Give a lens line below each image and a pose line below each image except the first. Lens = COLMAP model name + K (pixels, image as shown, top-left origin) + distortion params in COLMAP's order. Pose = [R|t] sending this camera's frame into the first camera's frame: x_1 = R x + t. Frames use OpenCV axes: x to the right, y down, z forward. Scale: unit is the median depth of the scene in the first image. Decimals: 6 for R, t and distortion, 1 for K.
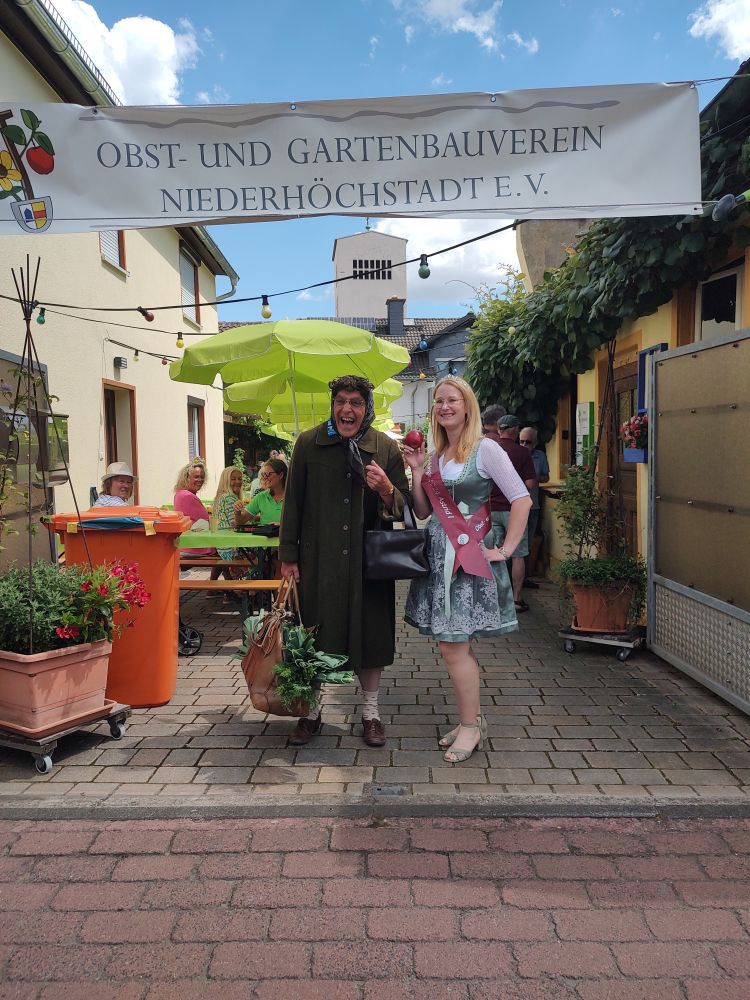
lens RADIAL K [[710.3, 0, 375.0], [0, 710.3, 500.0], [0, 0, 1]] dist [0.003073, -0.004407]
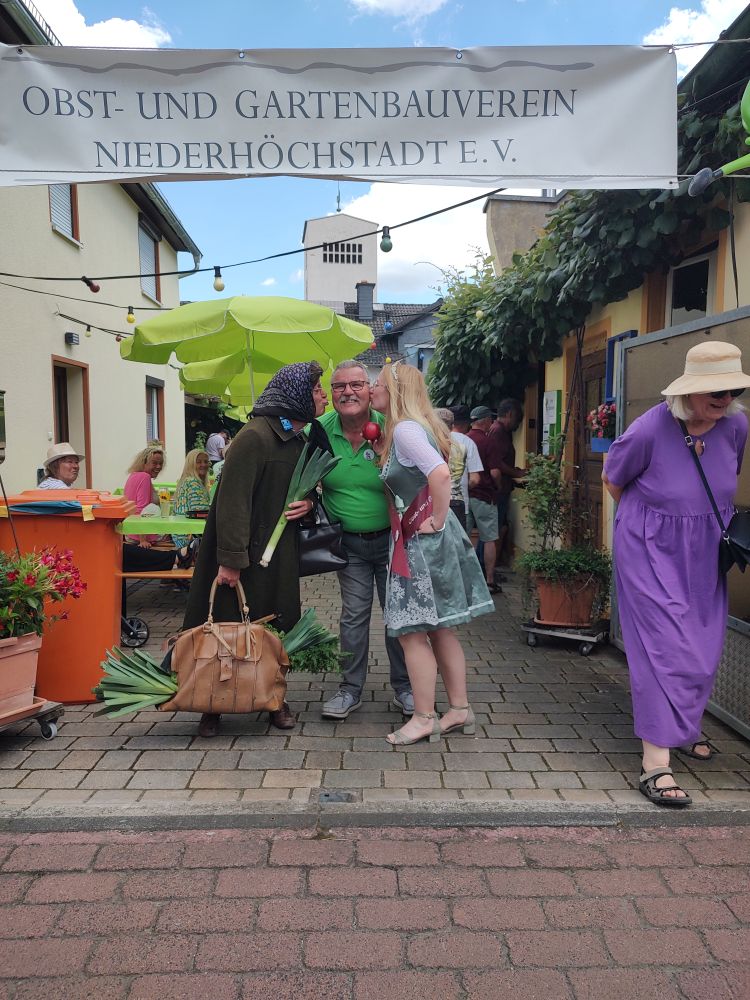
lens RADIAL K [[713.2, 0, 372.8], [0, 713.2, 497.1], [0, 0, 1]] dist [0.004027, -0.004978]
pose [[0.999003, 0.014314, 0.042278, 0.021149], [-0.014922, 0.999789, 0.014098, -0.000257], [-0.042067, -0.014715, 0.999006, 0.063162]]
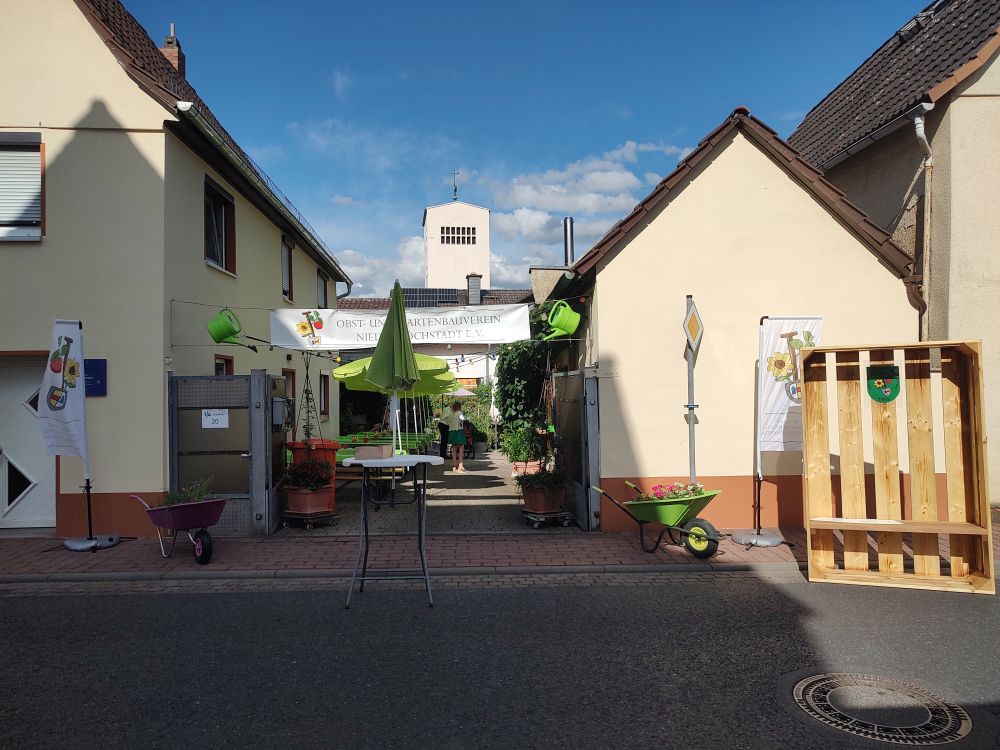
lens RADIAL K [[721.1, 0, 500.0], [0, 721.1, 375.0], [0, 0, 1]] dist [0.007477, -0.001212]
pose [[0.998897, 0.000783, 0.046945, 0.161545], [0.003699, 0.995441, -0.095307, 0.037010], [-0.046806, 0.095375, 0.994340, -2.010609]]
